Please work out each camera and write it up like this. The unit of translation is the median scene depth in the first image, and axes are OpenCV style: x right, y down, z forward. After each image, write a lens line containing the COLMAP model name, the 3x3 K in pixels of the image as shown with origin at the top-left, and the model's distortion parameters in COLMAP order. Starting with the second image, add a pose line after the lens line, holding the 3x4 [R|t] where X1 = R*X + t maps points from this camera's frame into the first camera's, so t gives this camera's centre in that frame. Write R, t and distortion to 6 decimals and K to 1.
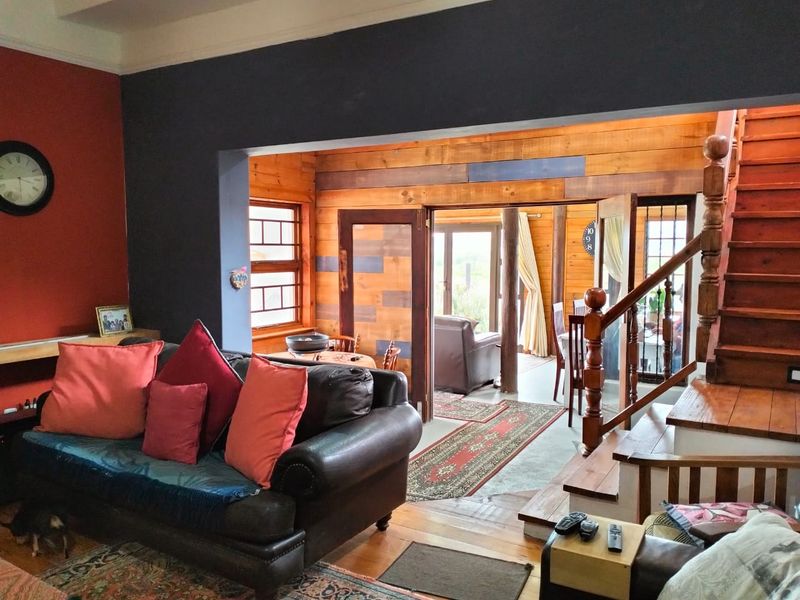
lens RADIAL K [[634.6, 0, 397.5], [0, 634.6, 305.3], [0, 0, 1]] dist [0.038615, -0.101917]
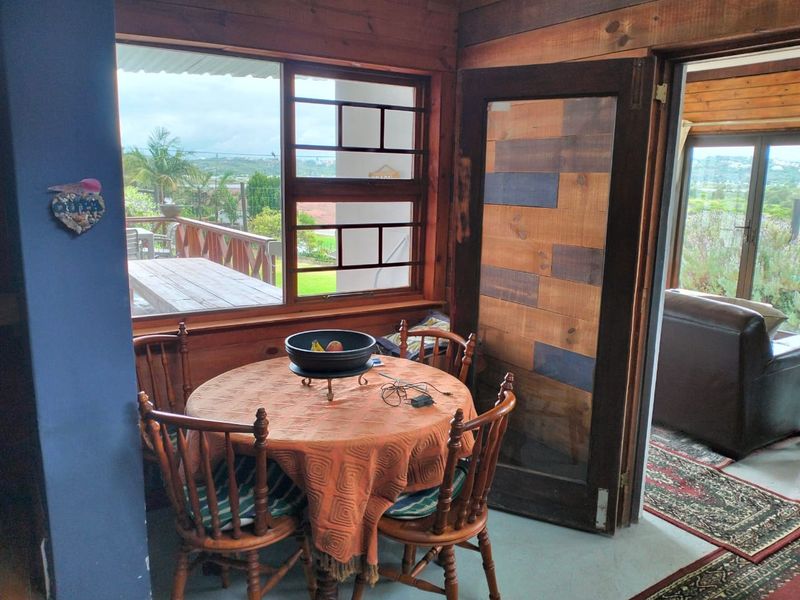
lens RADIAL K [[634.6, 0, 397.5], [0, 634.6, 305.3], [0, 0, 1]] dist [0.038615, -0.101917]
pose [[0.890664, 0.100651, -0.443381, 0.091205], [-0.053963, 0.991698, 0.116722, -0.027392], [0.451448, -0.080034, 0.888701, 0.512685]]
